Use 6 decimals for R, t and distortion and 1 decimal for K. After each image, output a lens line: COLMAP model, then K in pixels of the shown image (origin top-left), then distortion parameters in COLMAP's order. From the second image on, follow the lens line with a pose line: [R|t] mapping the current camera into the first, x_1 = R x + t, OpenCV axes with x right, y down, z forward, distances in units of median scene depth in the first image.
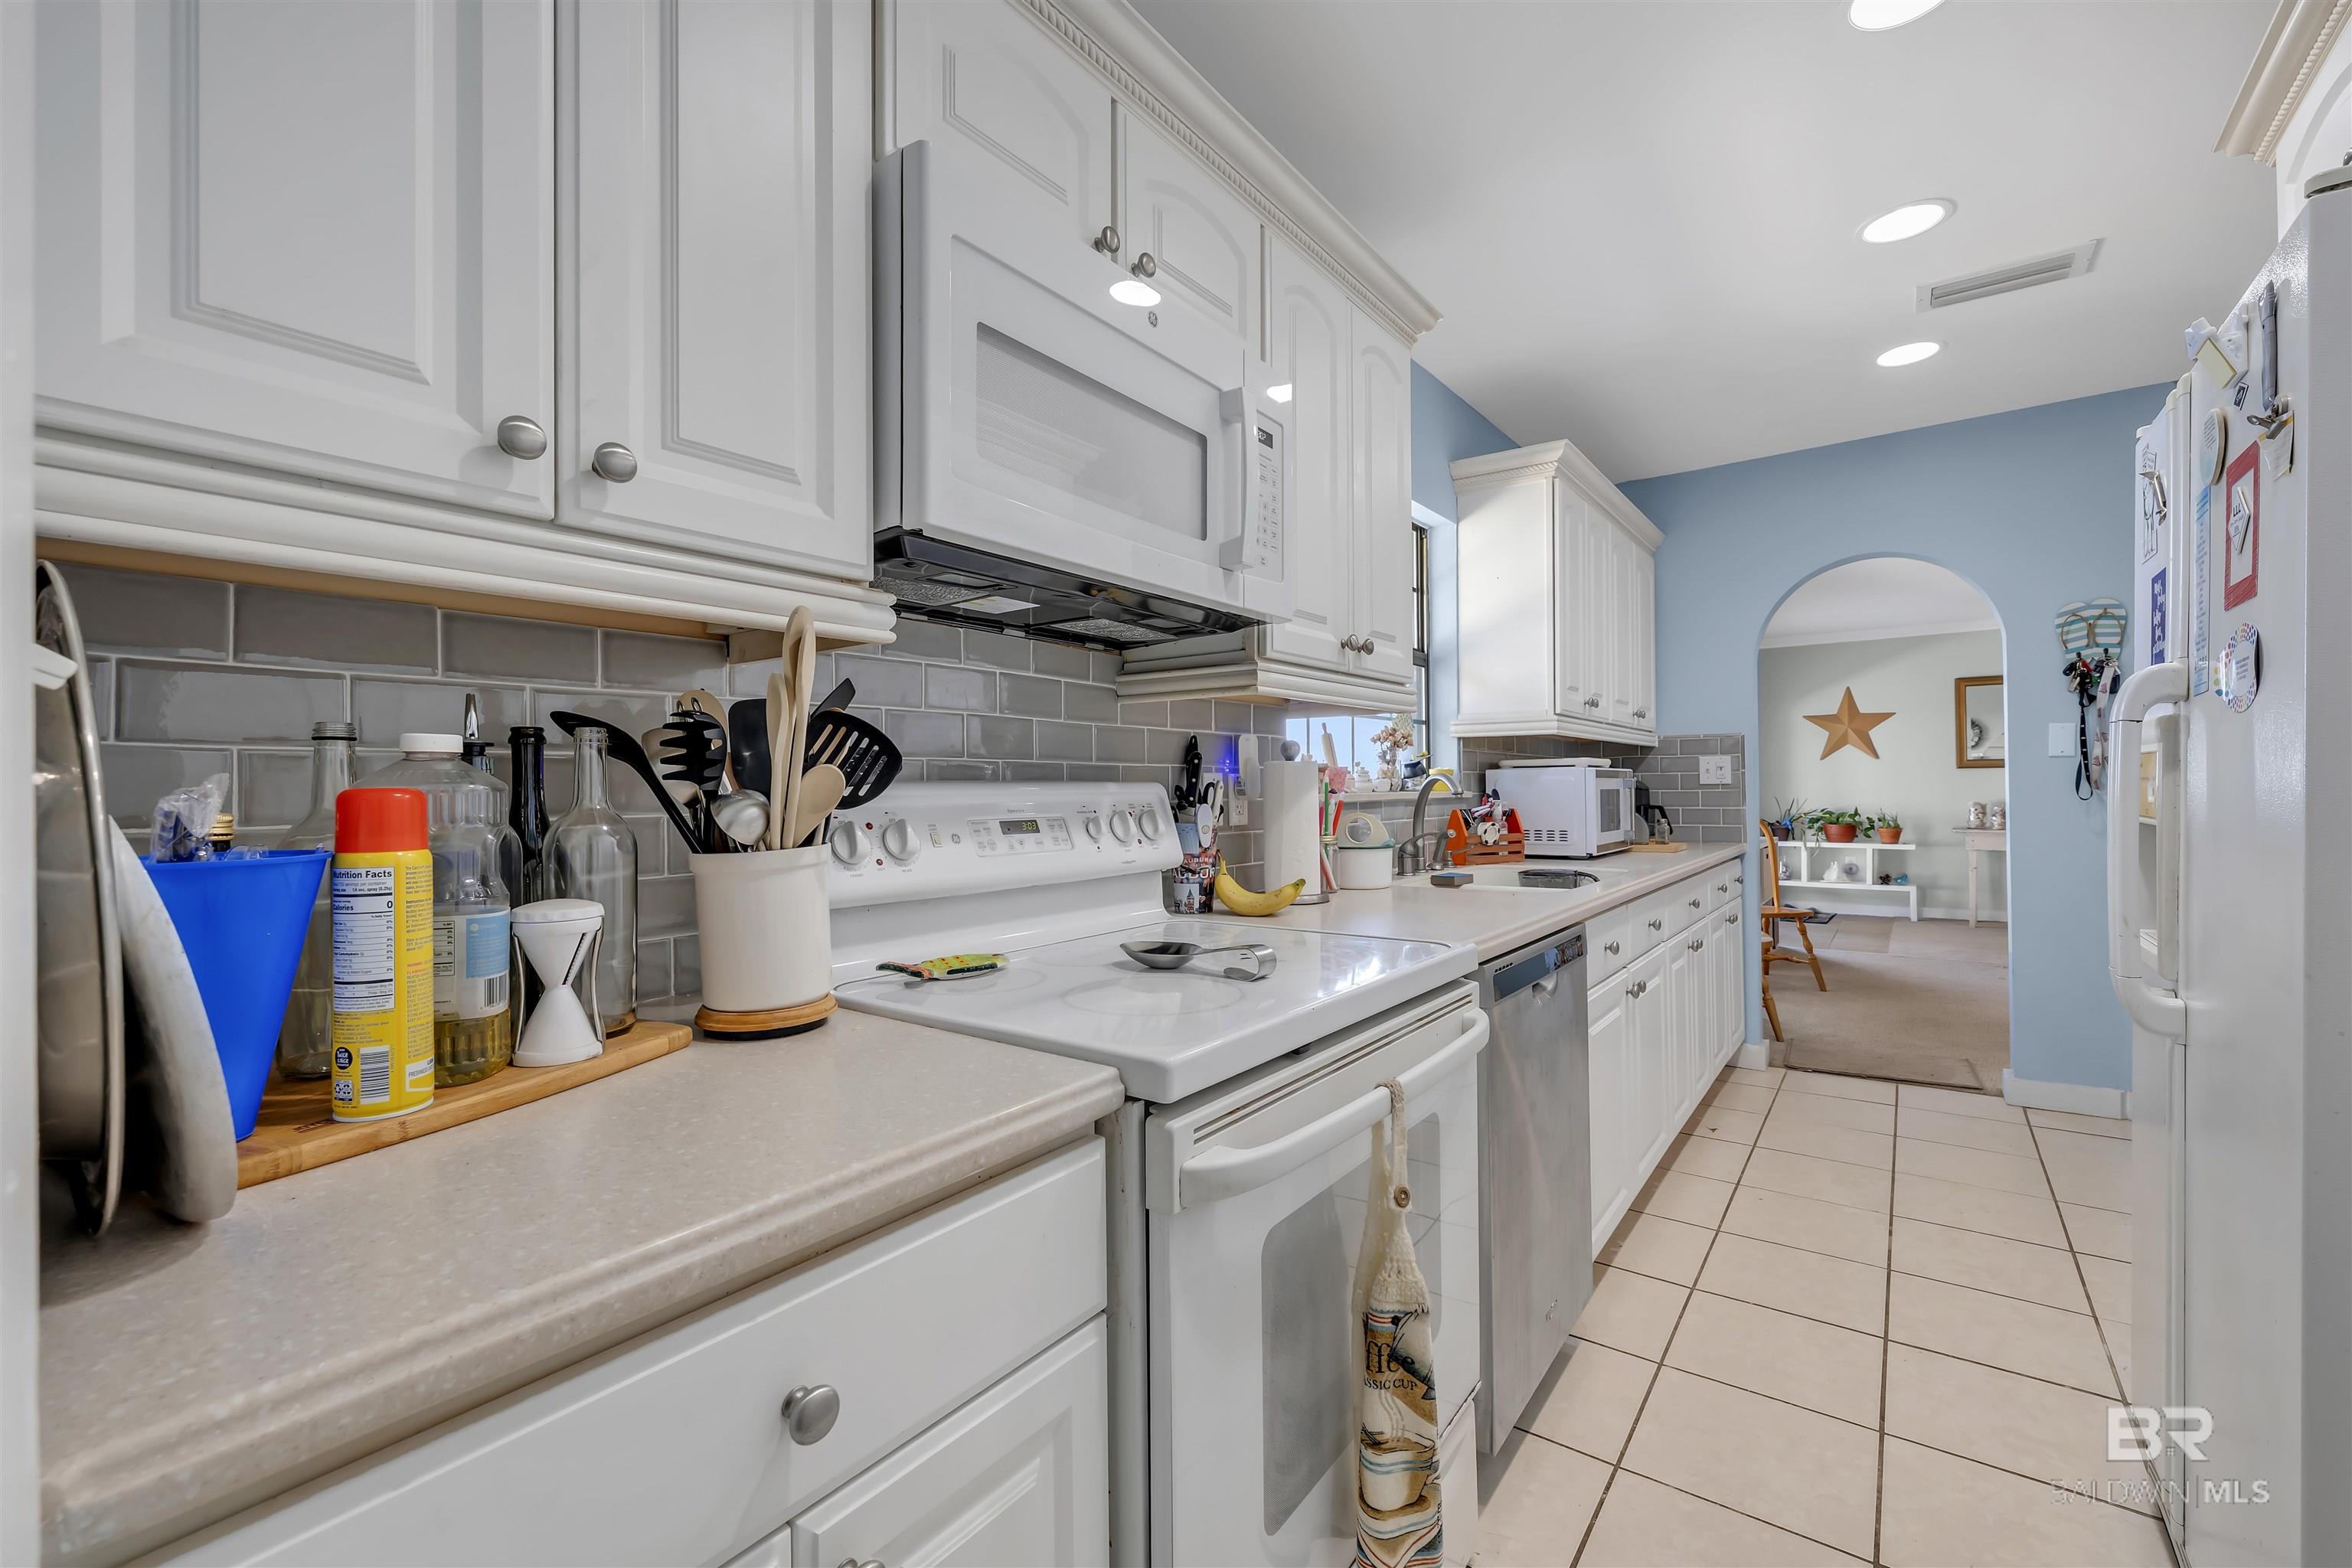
lens RADIAL K [[991.7, 0, 1175.4], [0, 991.7, 778.3], [0, 0, 1]] dist [-0.000349, -0.000100]
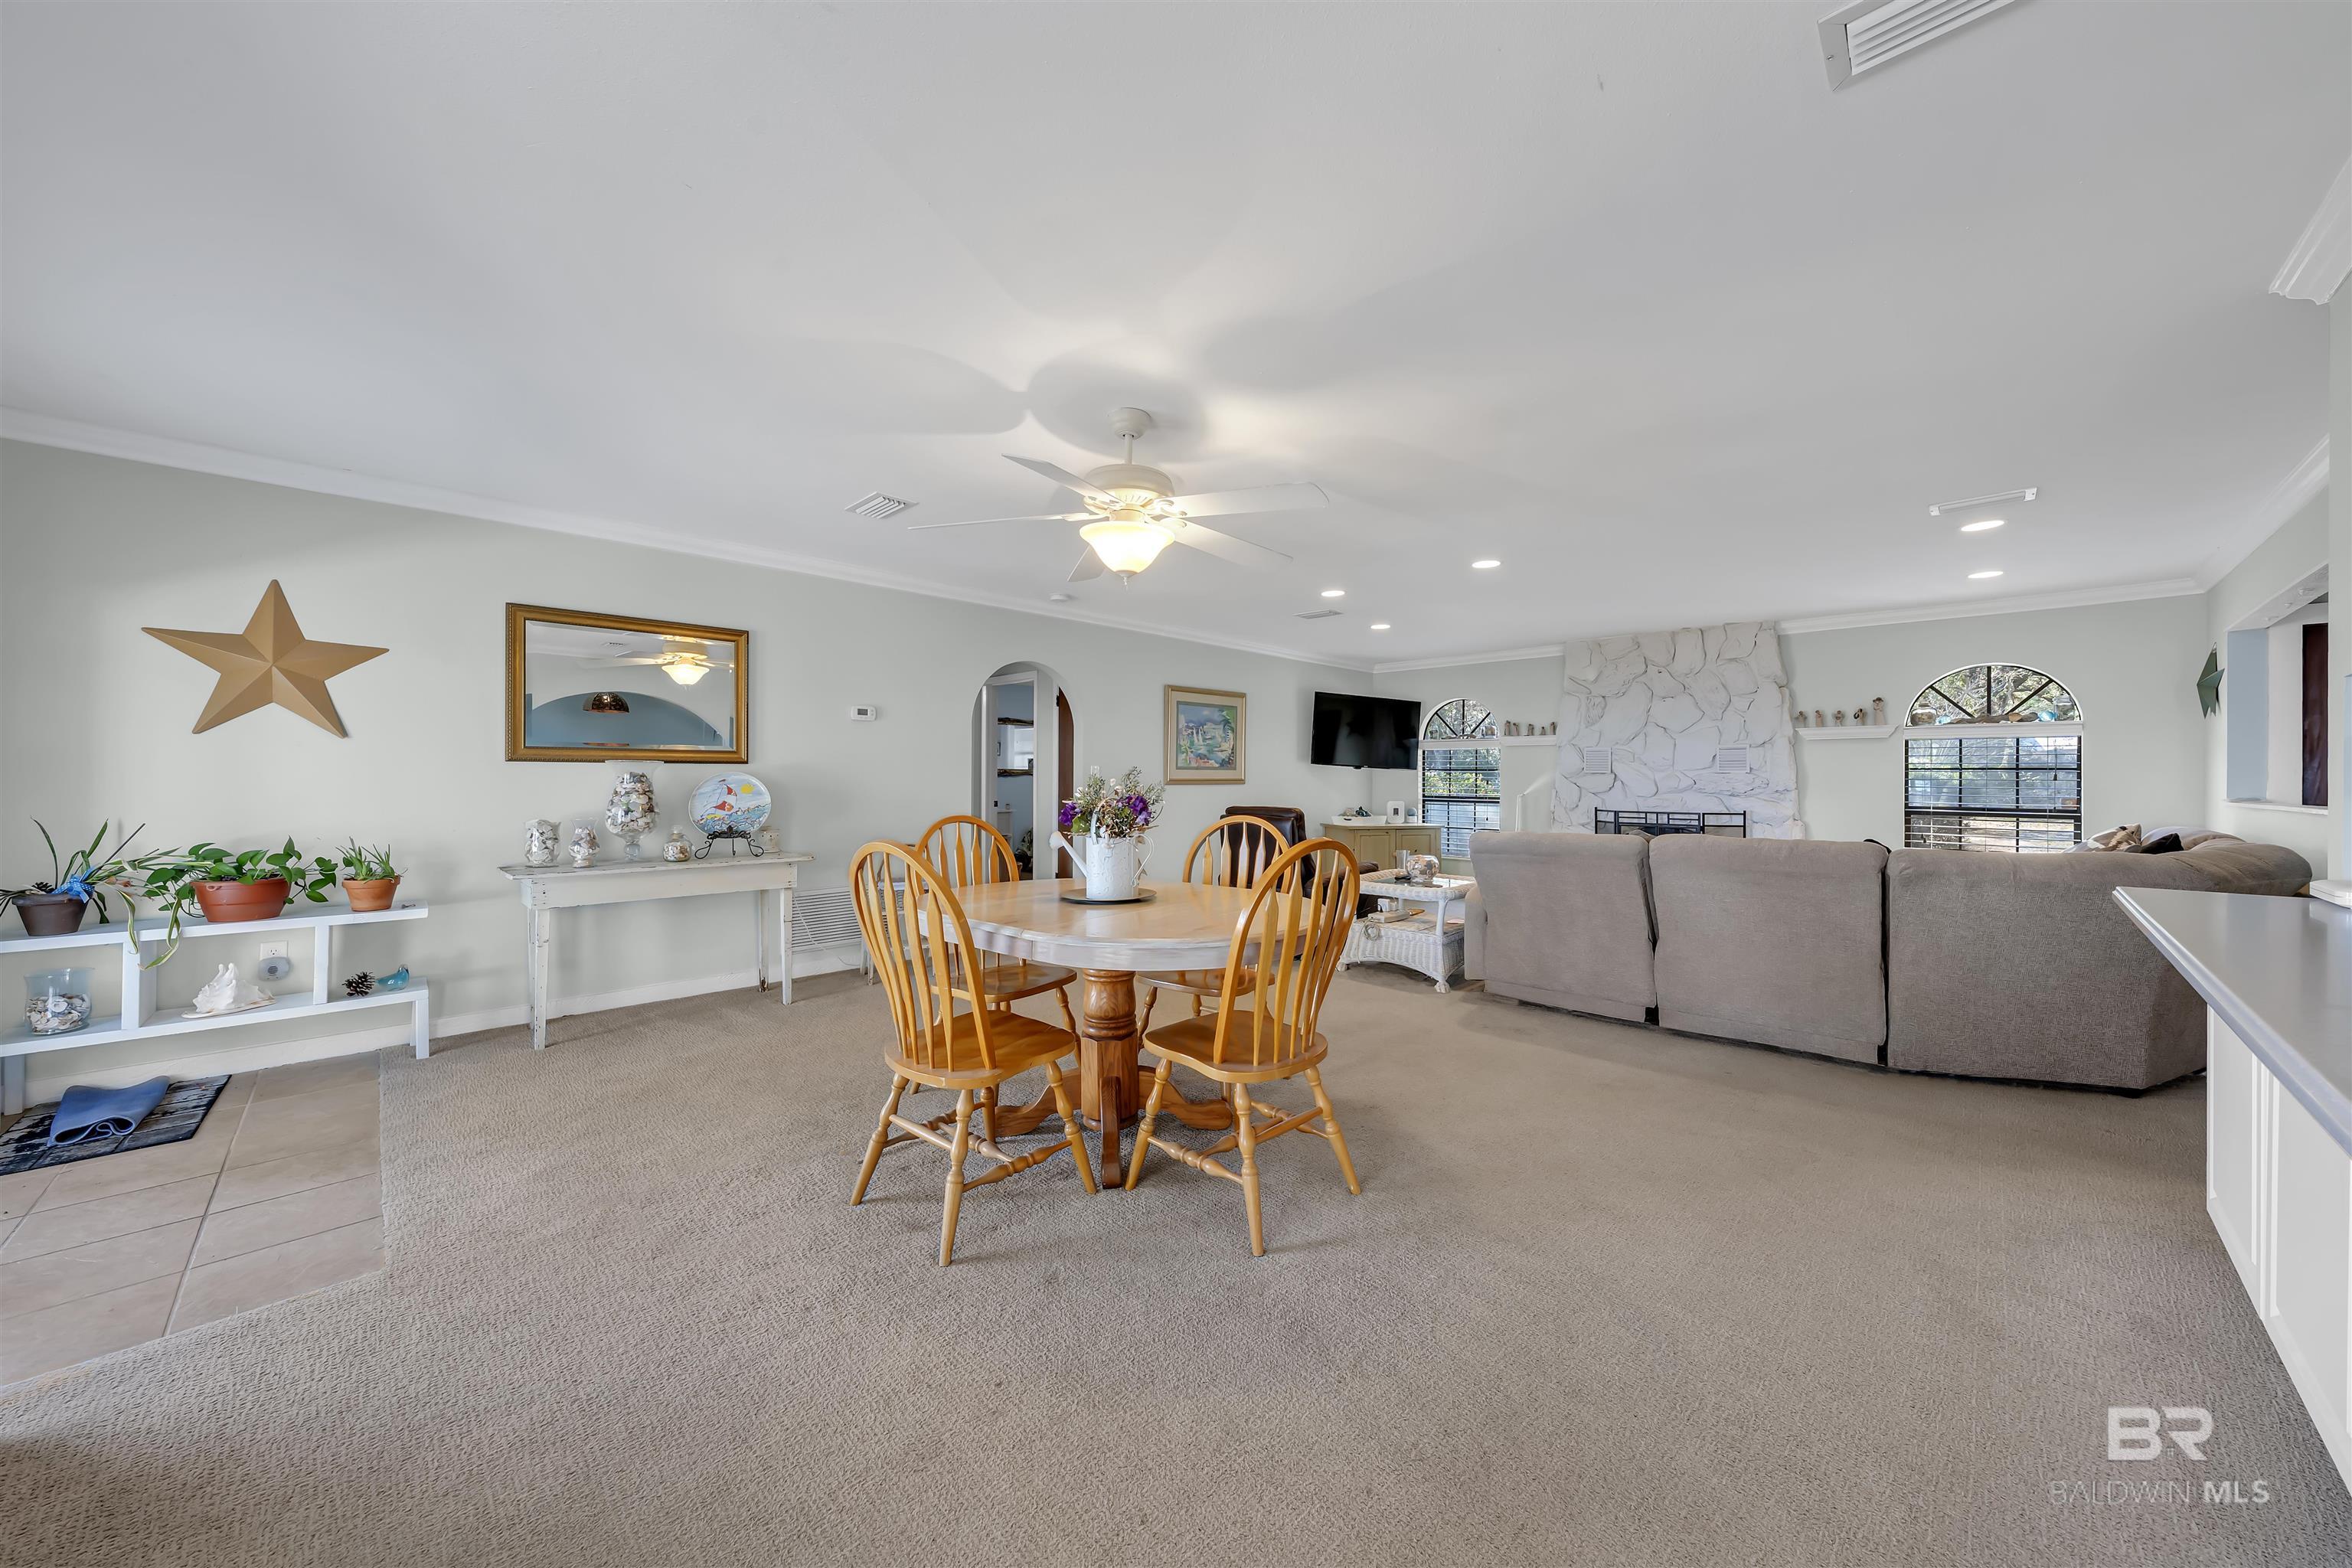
lens RADIAL K [[806.3, 0, 1169.6], [0, 806.3, 776.5], [0, 0, 1]] dist [-0.001116, 0.000073]
pose [[0.140458, 0.010591, 0.990030, 0.376691], [-0.016798, 0.999824, -0.008313, -0.003746], [-0.989944, -0.015463, 0.140611, 0.548041]]
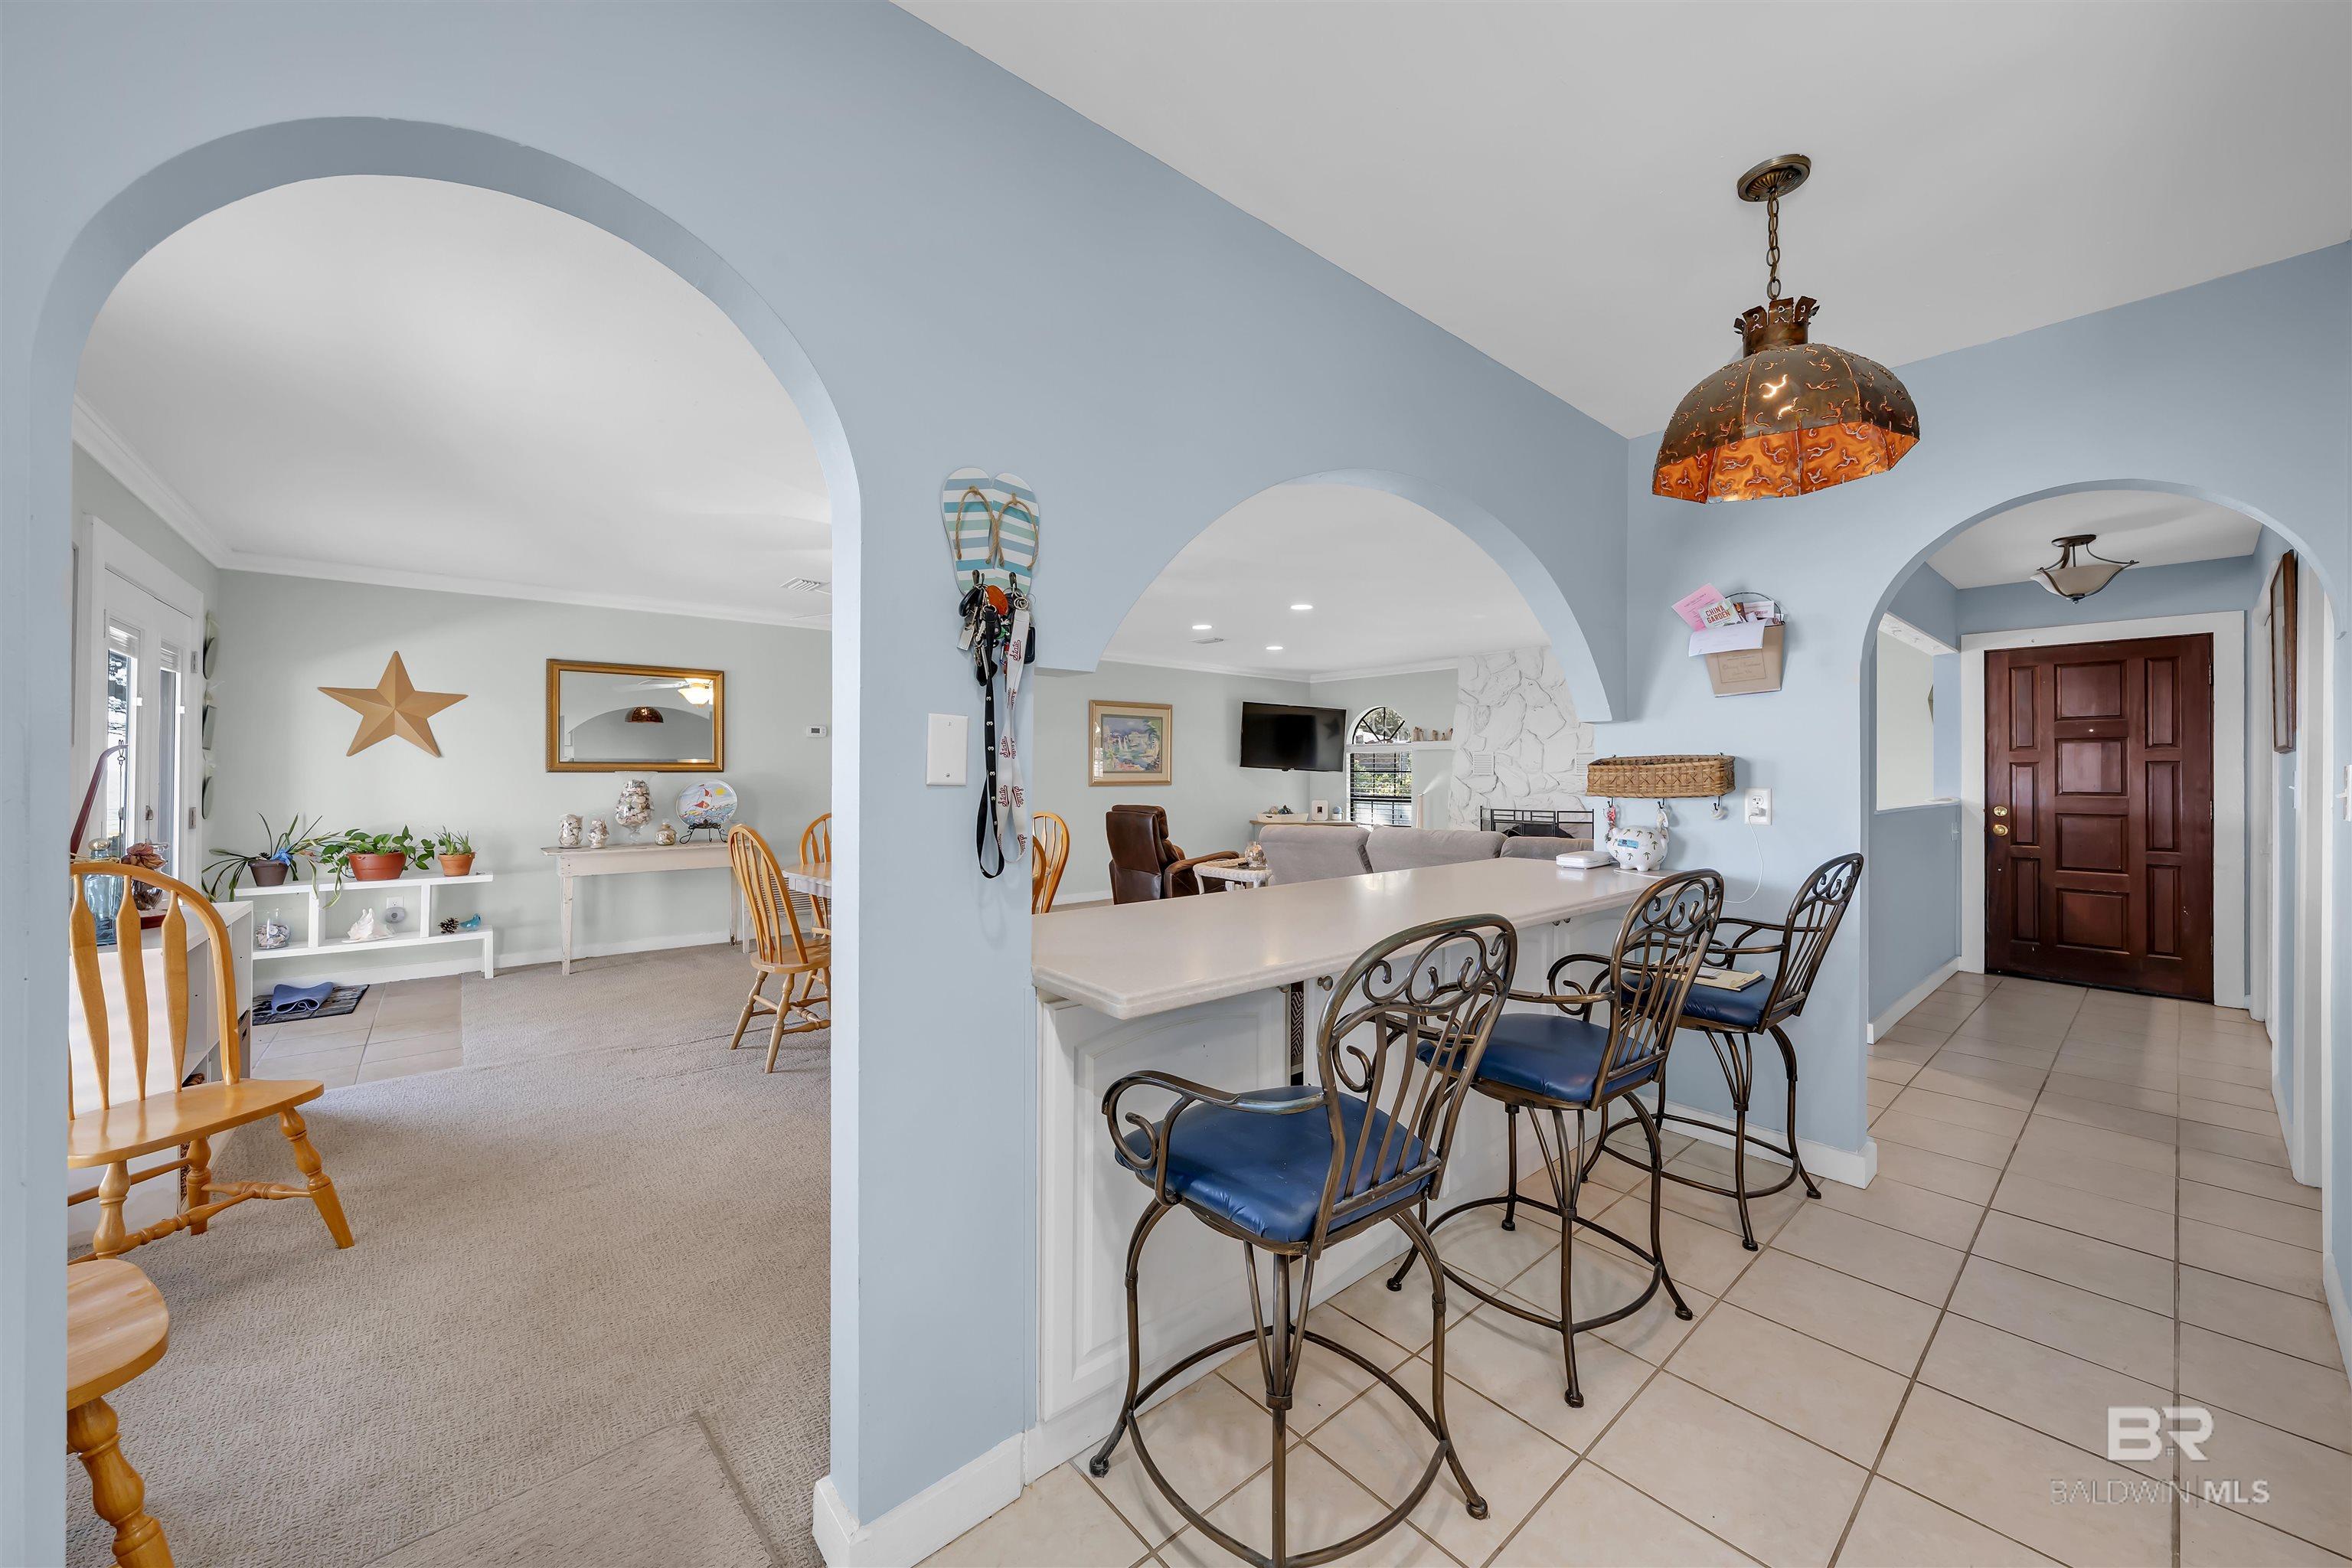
lens RADIAL K [[846.0, 0, 1163.8], [0, 846.0, 772.0], [0, 0, 1]] dist [-0.000102, -0.000152]
pose [[0.222831, 0.011858, 0.974785, 0.233052], [-0.015286, 0.999846, -0.008669, -0.011773], [-0.974737, -0.012969, 0.222978, 0.359907]]
